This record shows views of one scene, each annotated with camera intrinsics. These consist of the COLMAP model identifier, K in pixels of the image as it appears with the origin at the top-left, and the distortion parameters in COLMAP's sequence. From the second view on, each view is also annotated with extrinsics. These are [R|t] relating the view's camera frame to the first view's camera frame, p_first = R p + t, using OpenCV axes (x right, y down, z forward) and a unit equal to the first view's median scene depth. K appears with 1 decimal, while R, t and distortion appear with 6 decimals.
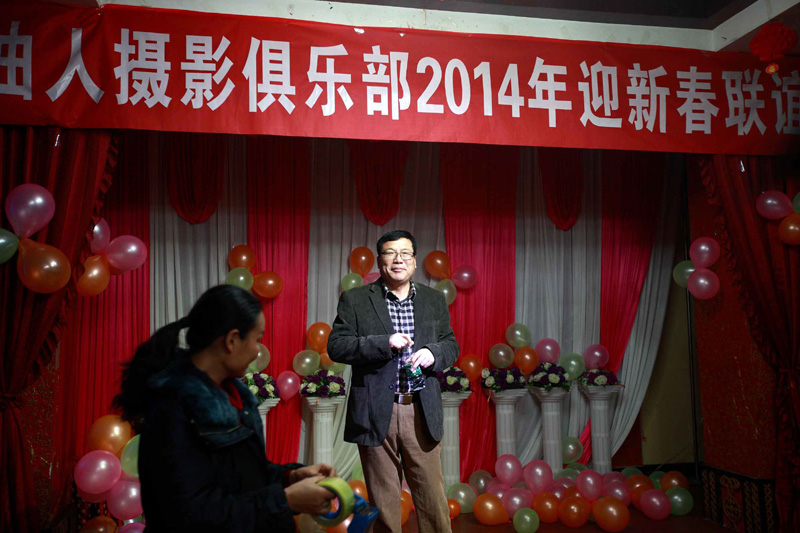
lens RADIAL K [[803.7, 0, 399.4], [0, 803.7, 264.2], [0, 0, 1]] dist [0.017900, 0.000000]
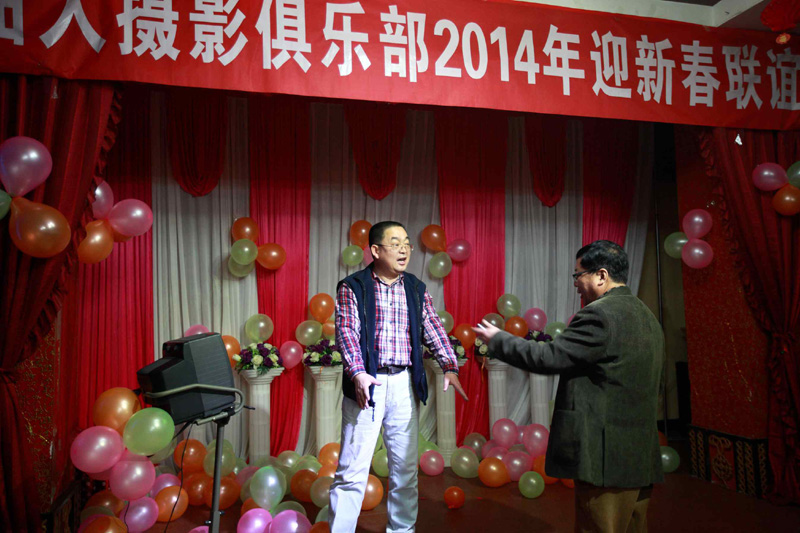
lens RADIAL K [[666.3, 0, 401.6], [0, 666.3, 270.8], [0, 0, 1]] dist [-0.005382, 0.037517]
pose [[0.997198, -0.001604, 0.074793, -0.072862], [-0.000404, 0.999640, 0.026827, 0.024653], [-0.074809, -0.026783, 0.996838, 0.174672]]
